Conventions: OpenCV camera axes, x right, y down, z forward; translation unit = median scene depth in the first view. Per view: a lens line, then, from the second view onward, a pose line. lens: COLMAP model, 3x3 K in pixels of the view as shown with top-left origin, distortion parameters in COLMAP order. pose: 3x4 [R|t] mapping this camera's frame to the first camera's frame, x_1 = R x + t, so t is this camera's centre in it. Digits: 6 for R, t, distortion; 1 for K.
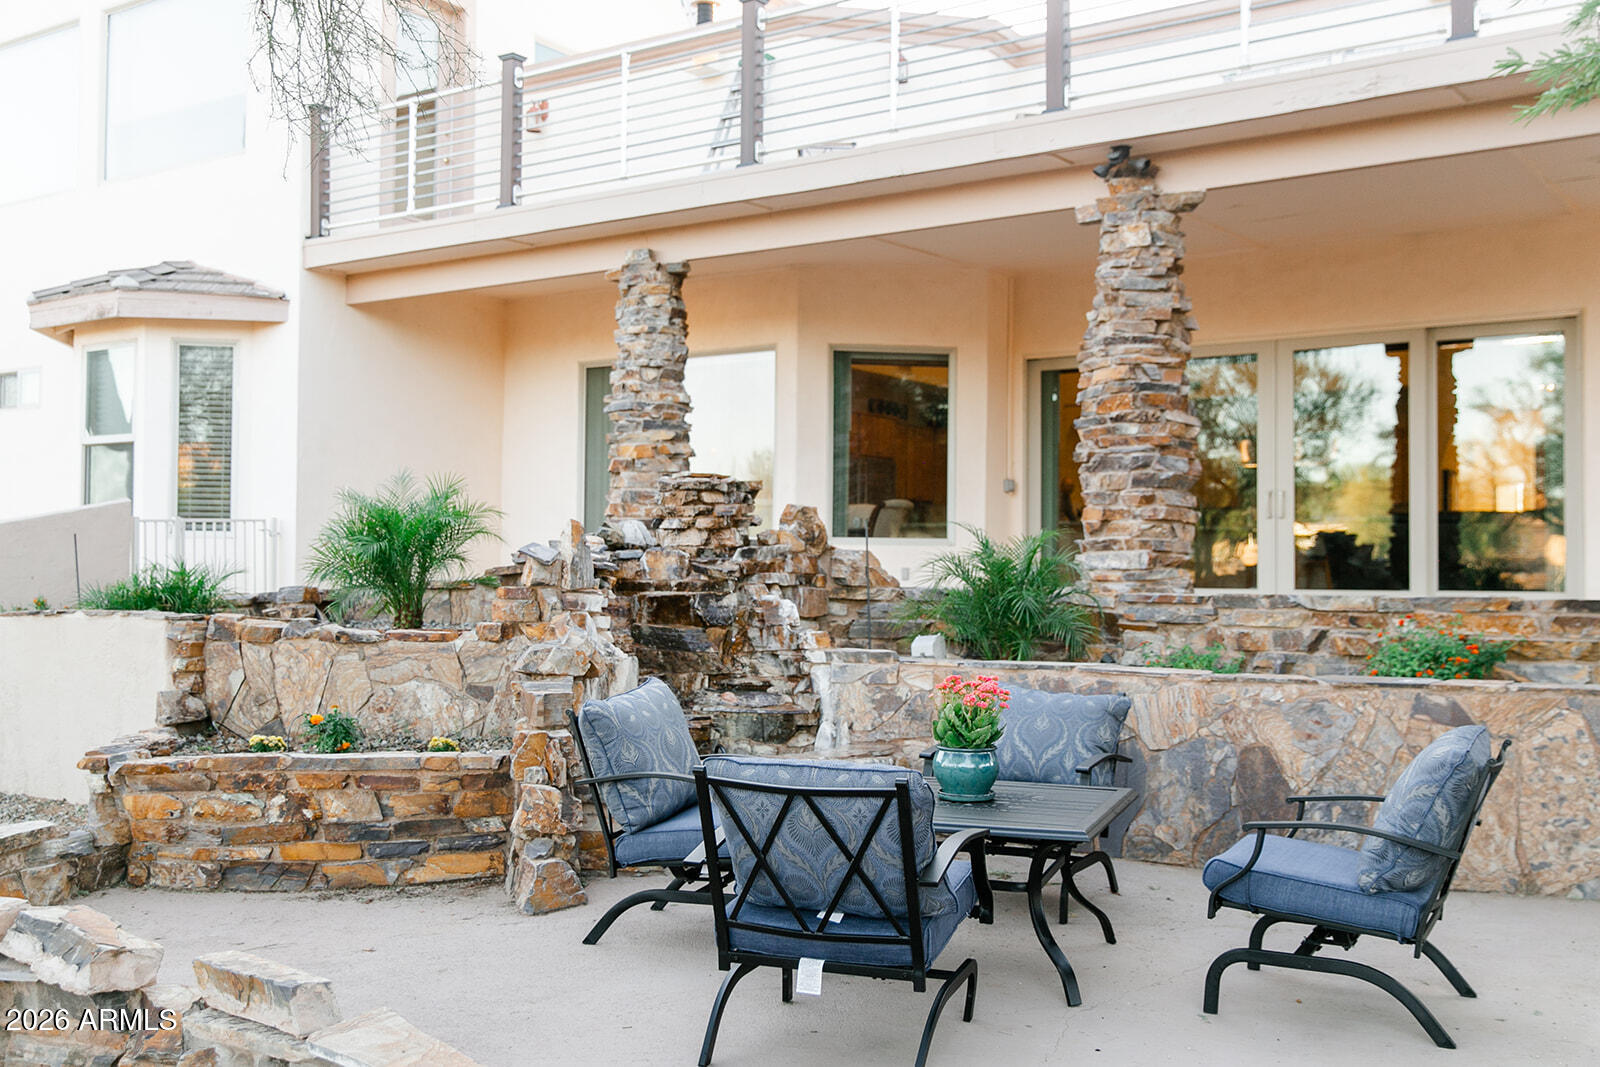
lens RADIAL K [[1614.1, 0, 800.5], [0, 1614.1, 537.8], [0, 0, 1]] dist [-0.002326, 0.012382]
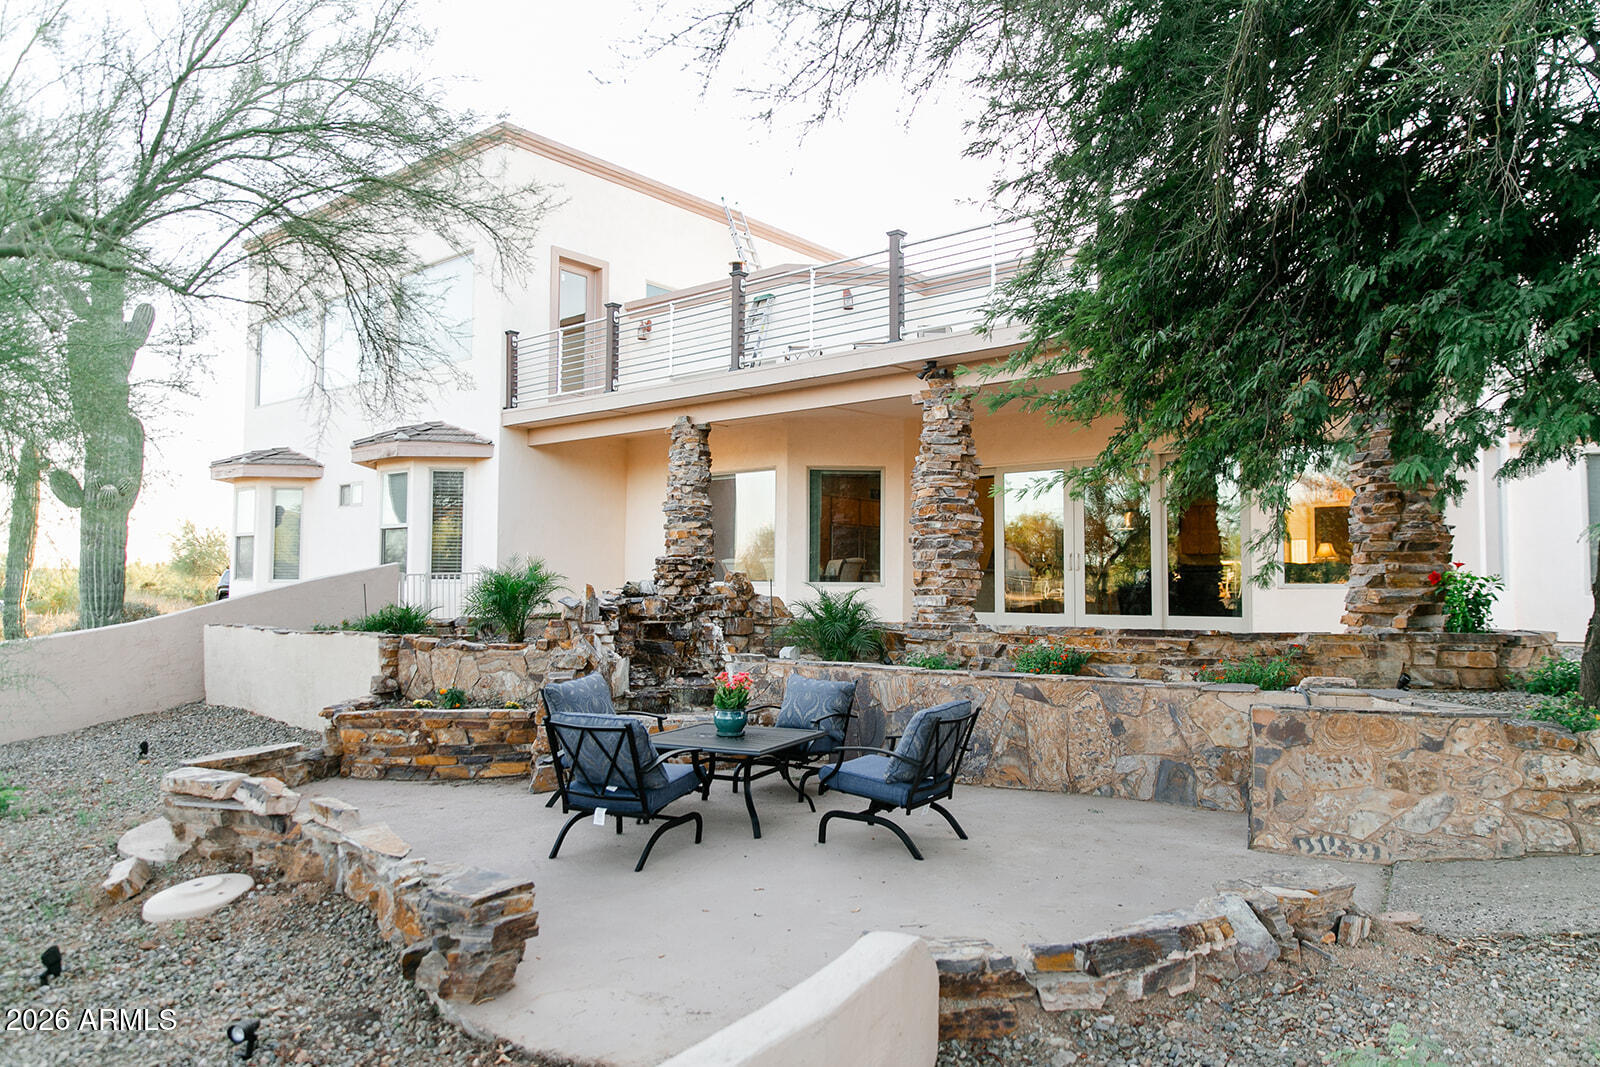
lens RADIAL K [[1069.7, 0, 778.1], [0, 1069.7, 533.3], [0, 0, 1]] dist [0.008527, 0.001725]
pose [[0.994851, -0.007682, -0.101059, 0.194112], [0.004307, 0.999427, -0.033575, -0.026488], [0.101259, 0.032967, 0.994314, -0.196362]]
